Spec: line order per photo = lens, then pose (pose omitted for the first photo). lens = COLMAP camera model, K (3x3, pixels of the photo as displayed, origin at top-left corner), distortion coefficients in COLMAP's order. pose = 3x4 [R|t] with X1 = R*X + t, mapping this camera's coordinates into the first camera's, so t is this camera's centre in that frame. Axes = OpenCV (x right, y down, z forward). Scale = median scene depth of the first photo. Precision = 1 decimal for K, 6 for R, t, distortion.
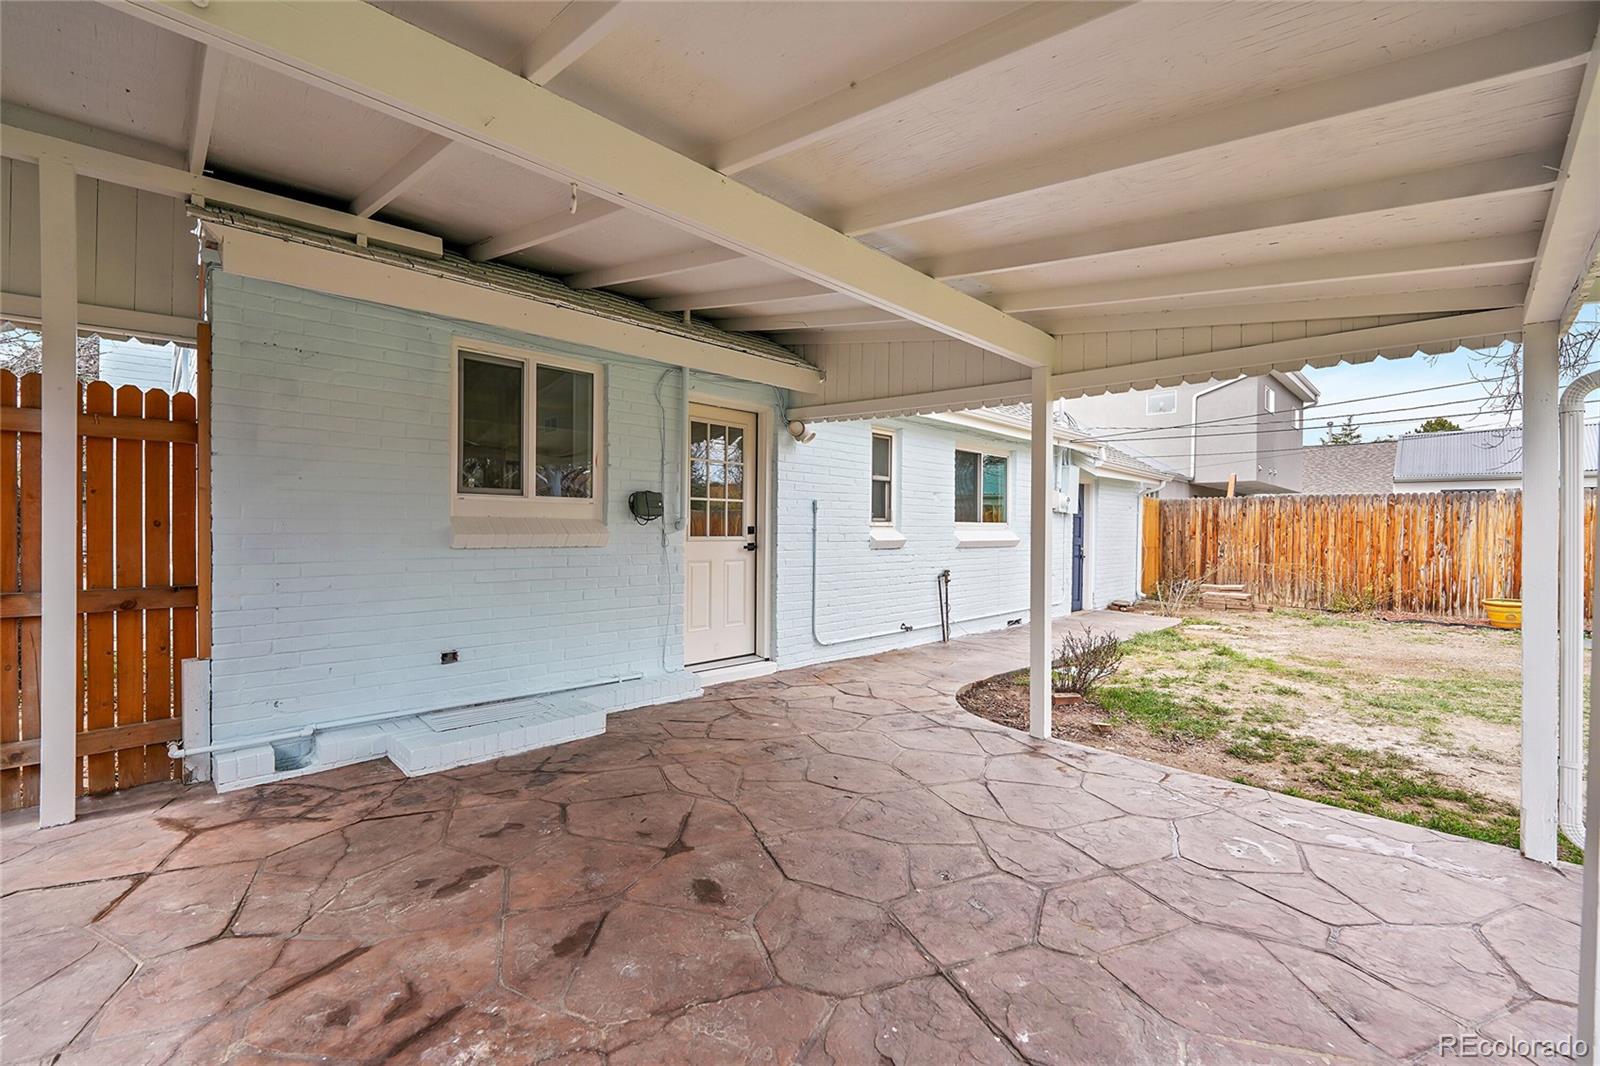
lens RADIAL K [[665.3, 0, 795.9], [0, 665.3, 533.0], [0, 0, 1]] dist [-0.012958, 0.000066]
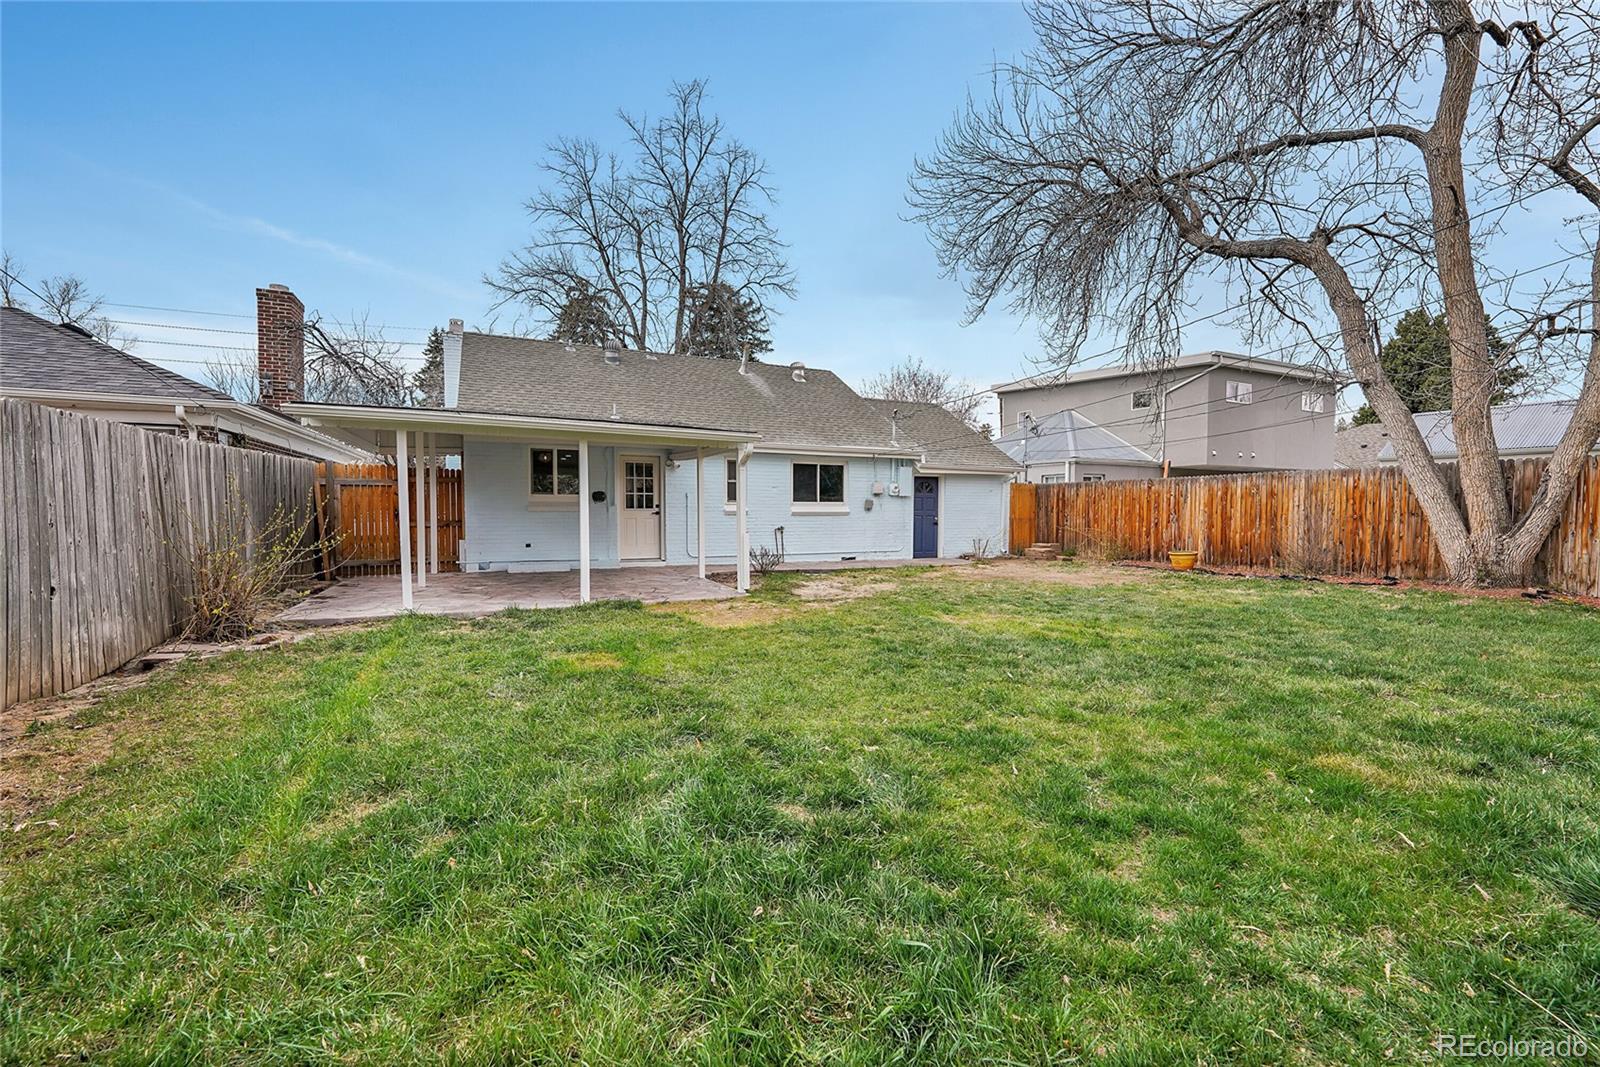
lens RADIAL K [[665.3, 0, 804.0], [0, 665.3, 539.6], [0, 0, 1]] dist [-0.012958, 0.000066]
pose [[0.947197, 0.008666, -0.320536, 0.920121], [0.003000, 0.999352, 0.035883, 0.024587], [0.320639, -0.034949, 0.946556, -0.838535]]
